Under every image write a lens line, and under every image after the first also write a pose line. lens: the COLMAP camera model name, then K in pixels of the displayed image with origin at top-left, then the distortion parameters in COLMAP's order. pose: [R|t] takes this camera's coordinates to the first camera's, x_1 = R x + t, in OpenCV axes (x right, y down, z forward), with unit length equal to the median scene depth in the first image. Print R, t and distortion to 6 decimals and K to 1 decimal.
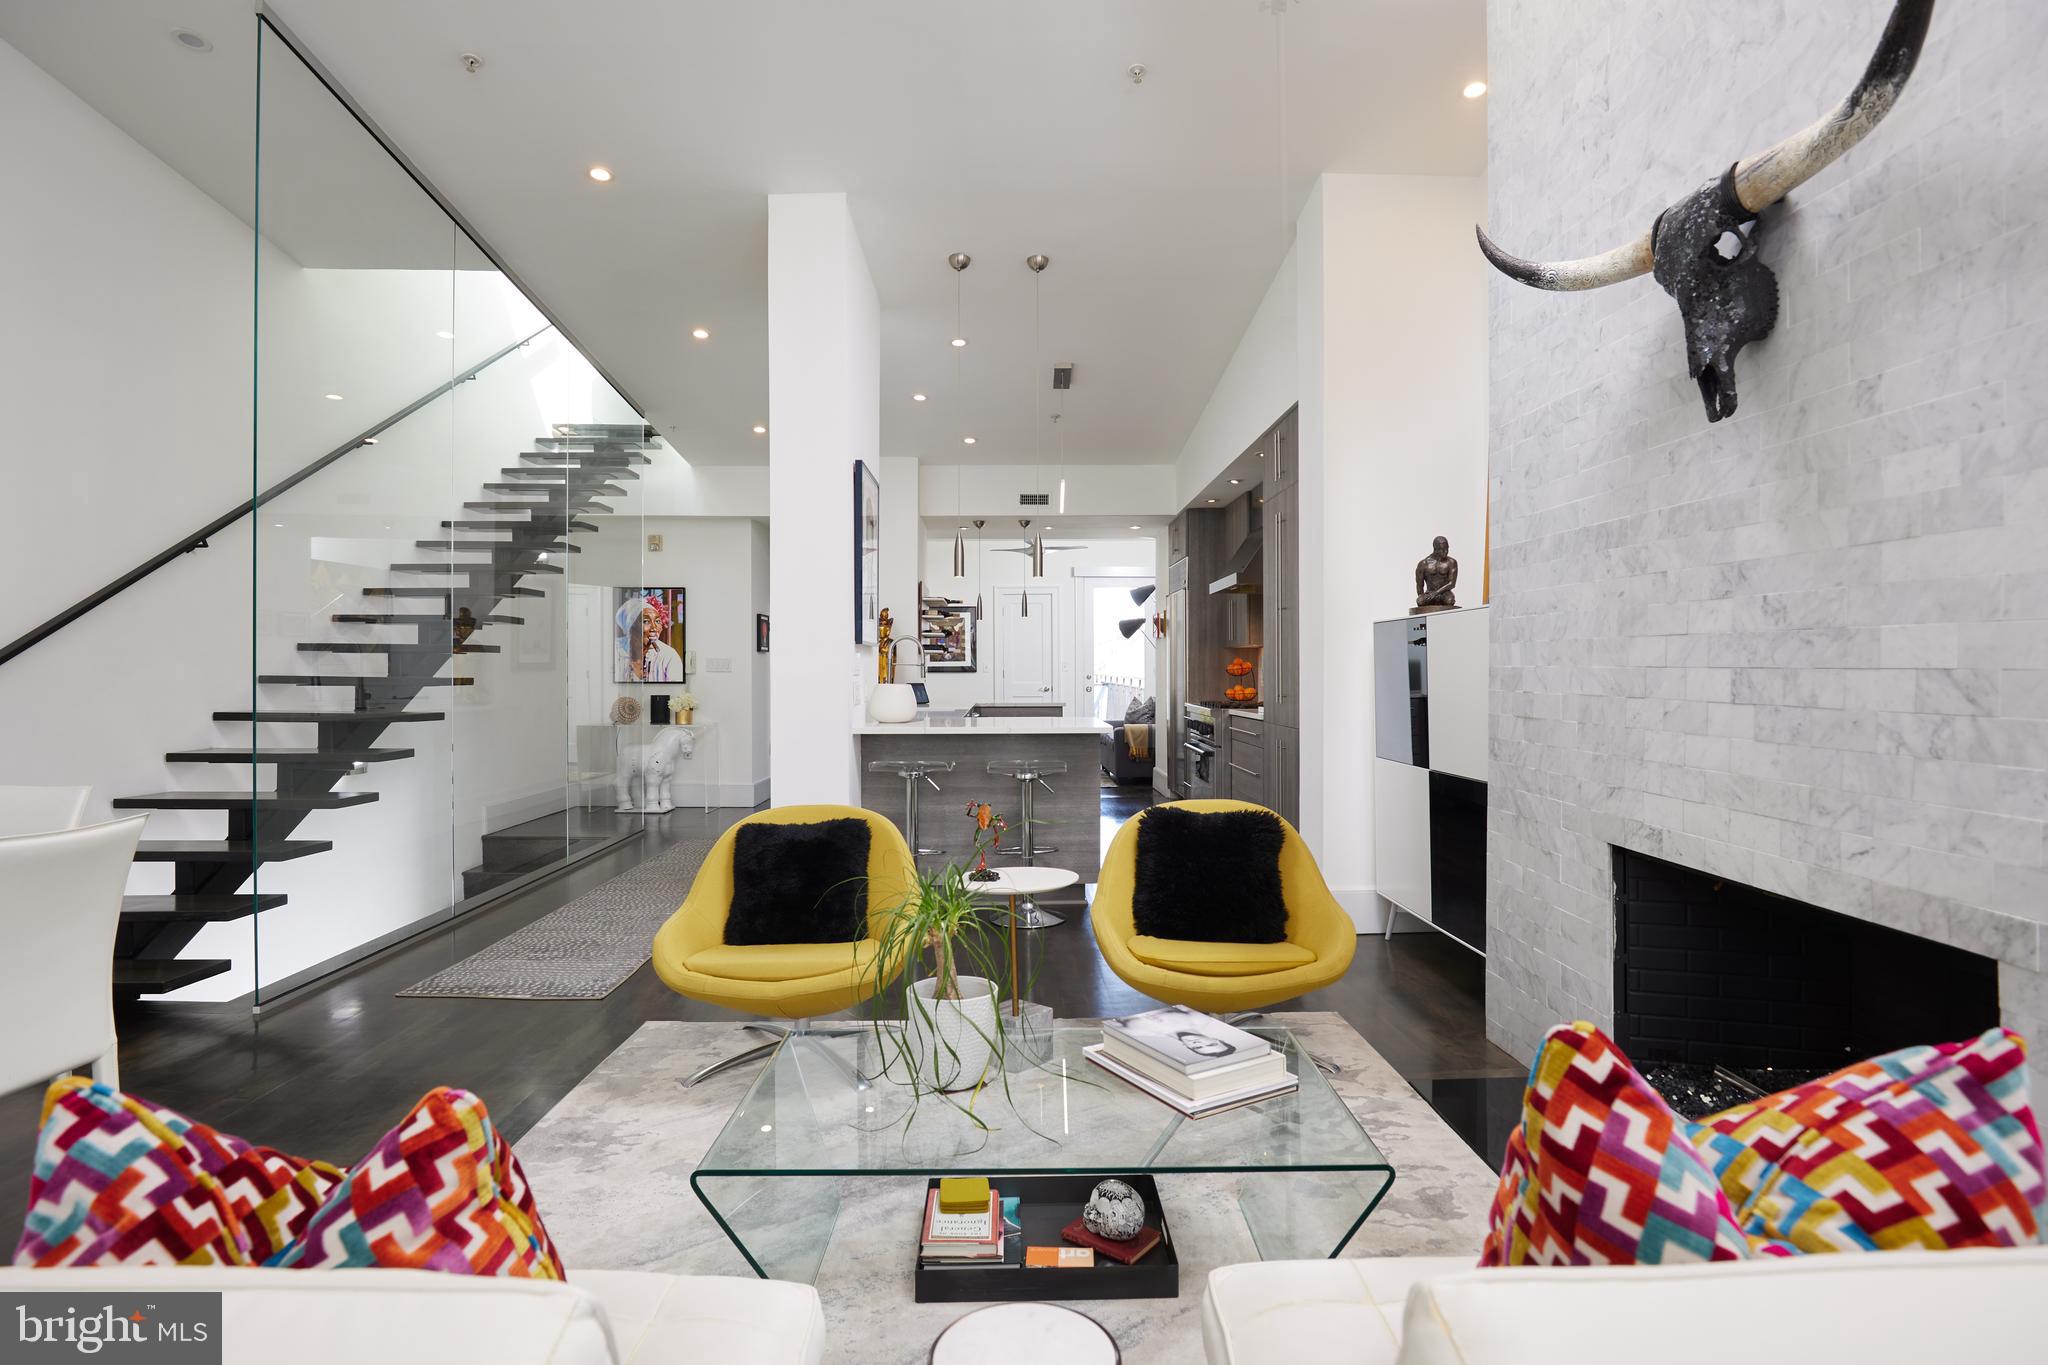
lens RADIAL K [[1048.7, 0, 1023.7], [0, 1048.7, 674.0], [0, 0, 1]] dist [-0.002786, 0.000095]
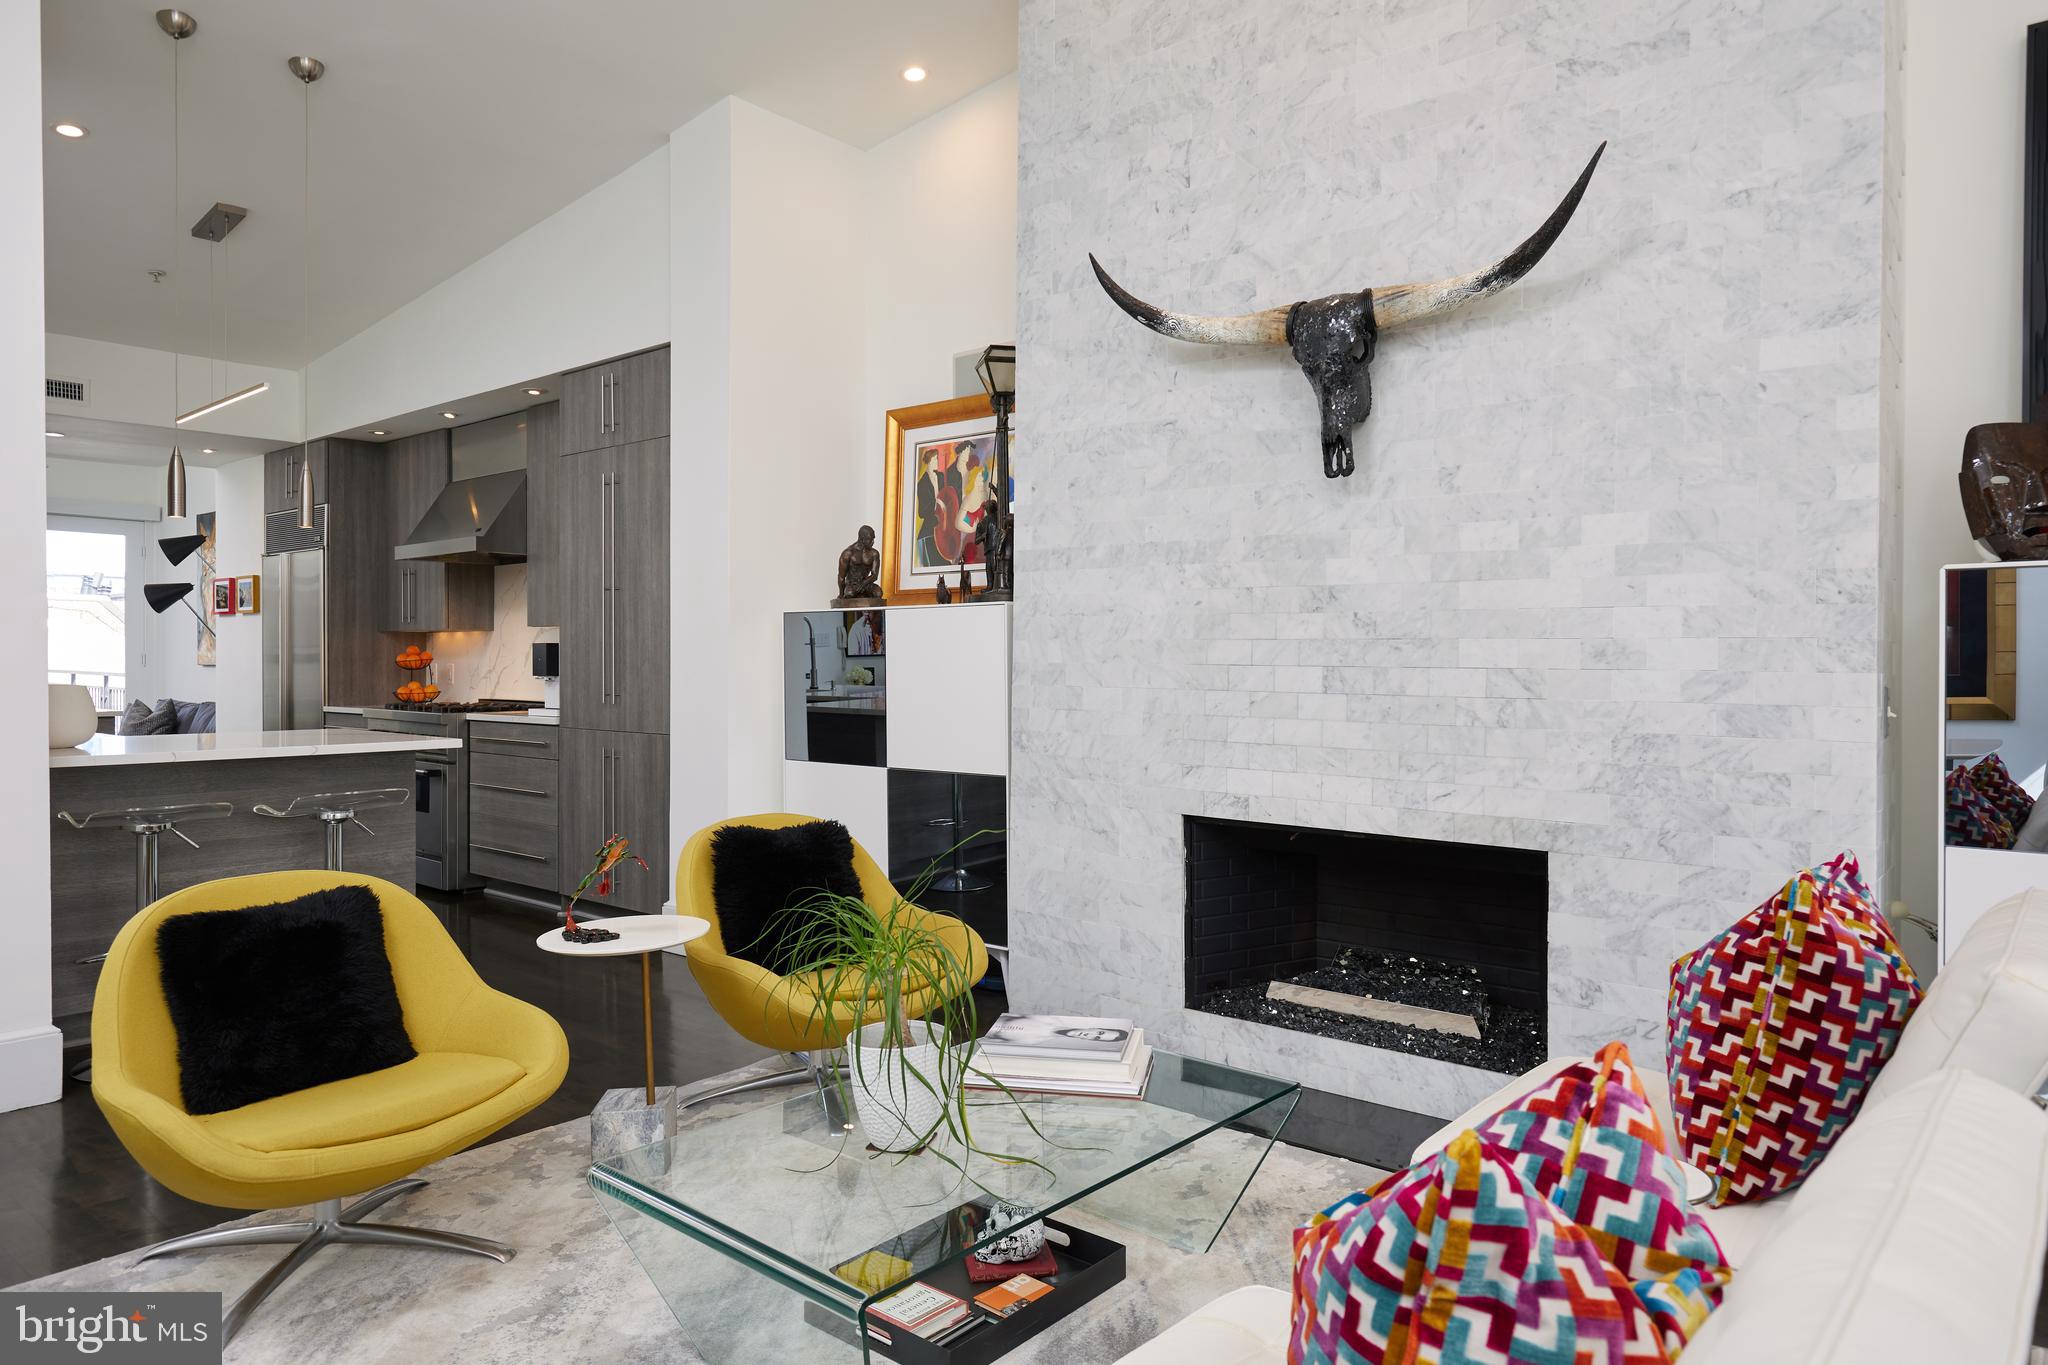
lens RADIAL K [[1287.3, 0, 1024.0], [0, 1287.3, 682.5], [0, 0, 1]] dist [0.010466, 0.001067]
pose [[0.664347, -0.007355, 0.747388, -0.659890], [-0.002600, 0.999923, 0.012151, -0.003618], [-0.747419, -0.010016, 0.664277, 0.181773]]
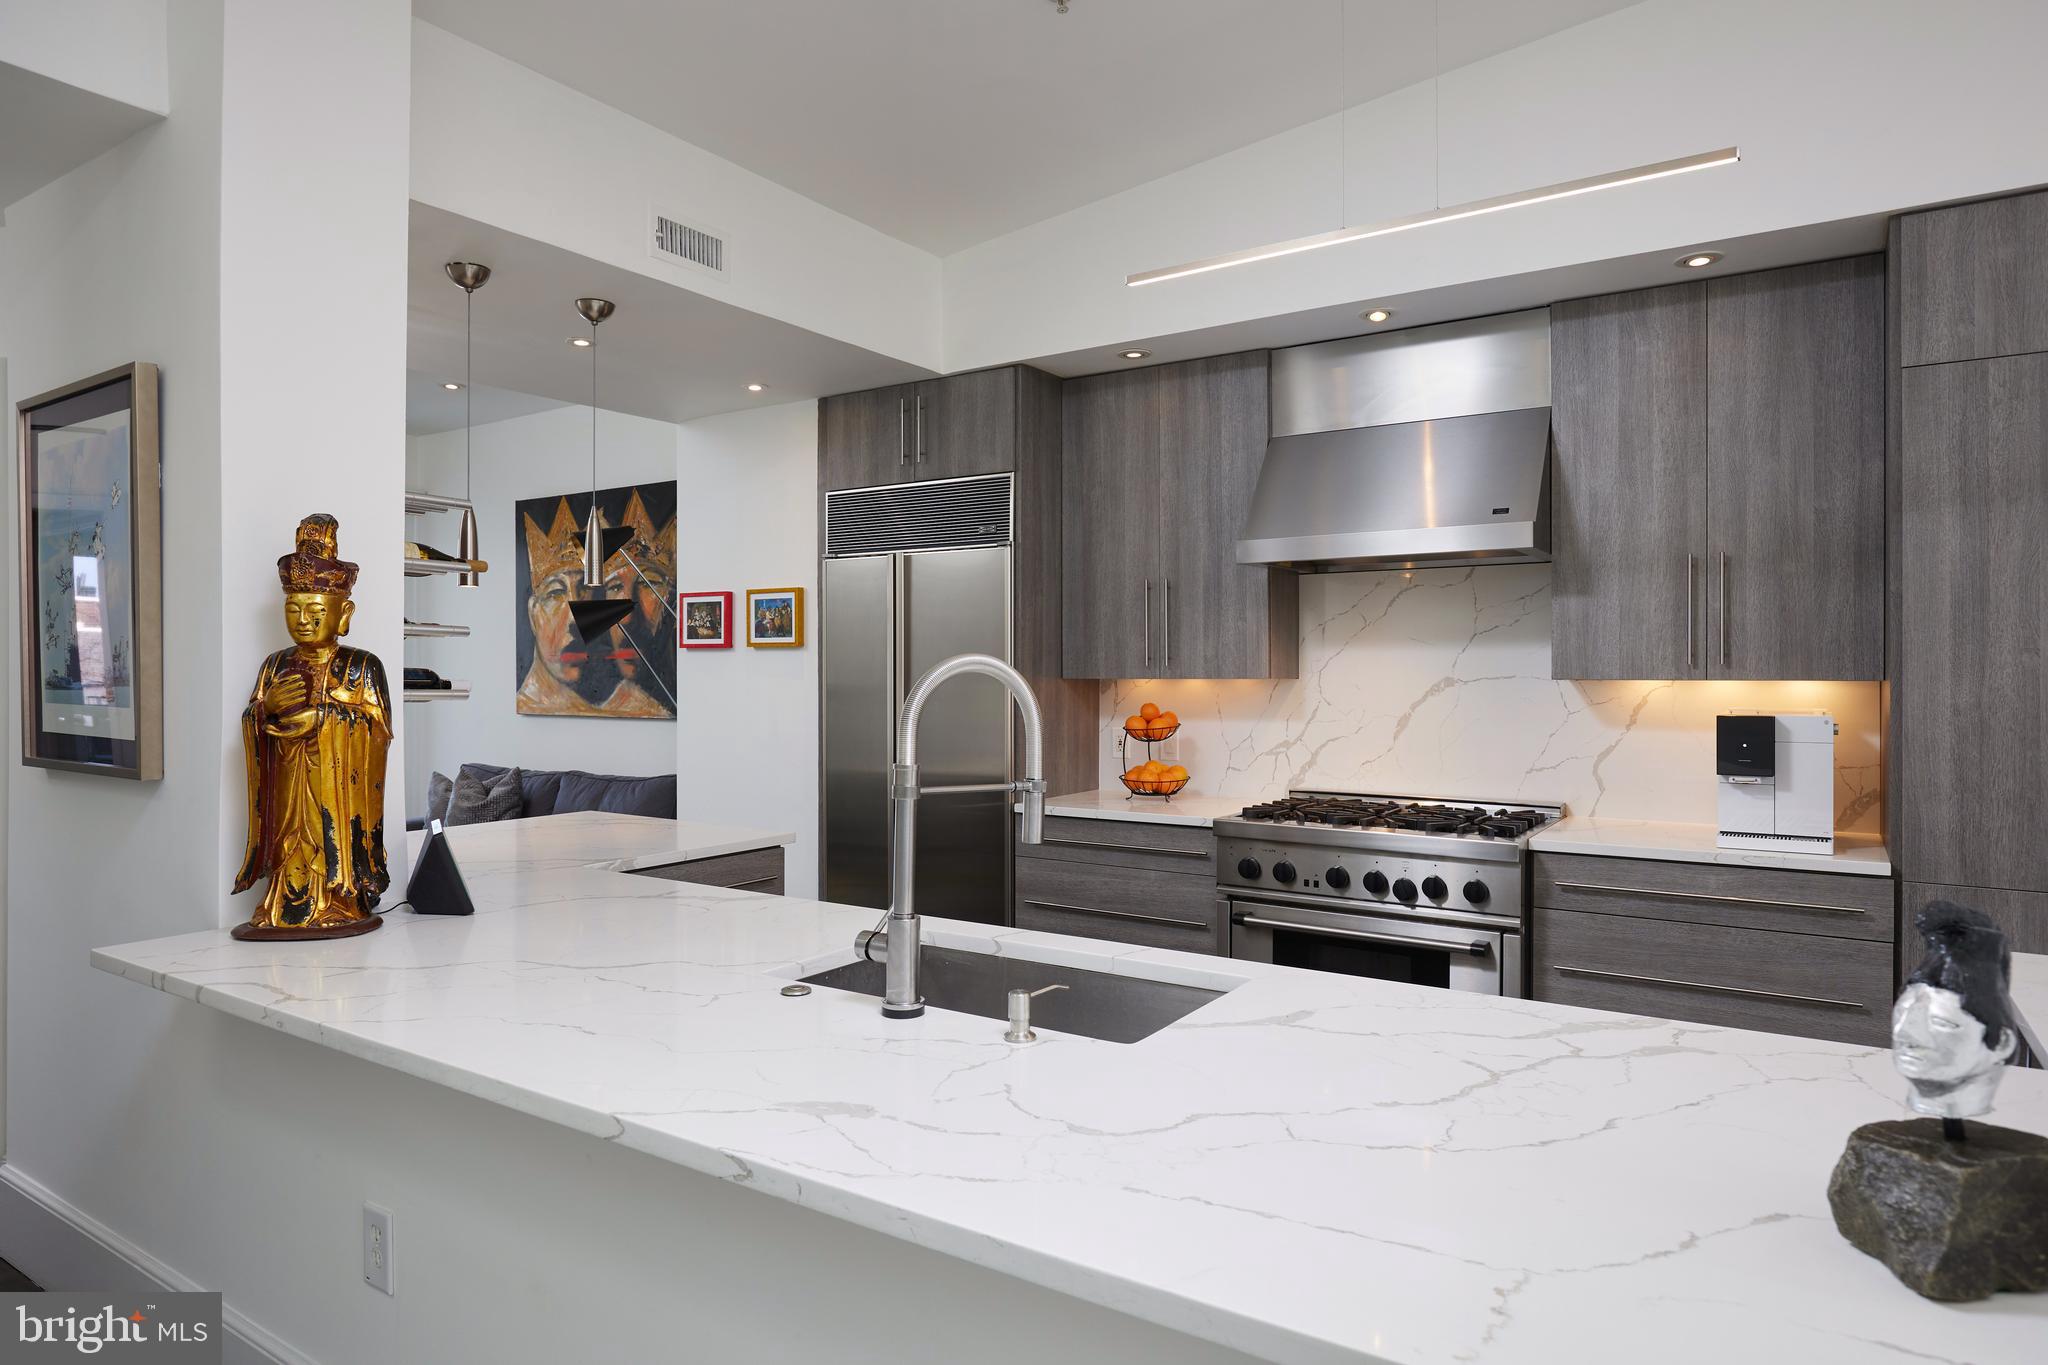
lens RADIAL K [[1200.9, 0, 1028.4], [0, 1200.9, 664.7], [0, 0, 1]] dist [-0.000329, 0.000326]
pose [[0.561563, 0.003976, 0.827425, -0.903897], [0.000478, 0.999987, -0.005130, -0.096999], [-0.827434, 0.003276, 0.561553, 2.466953]]
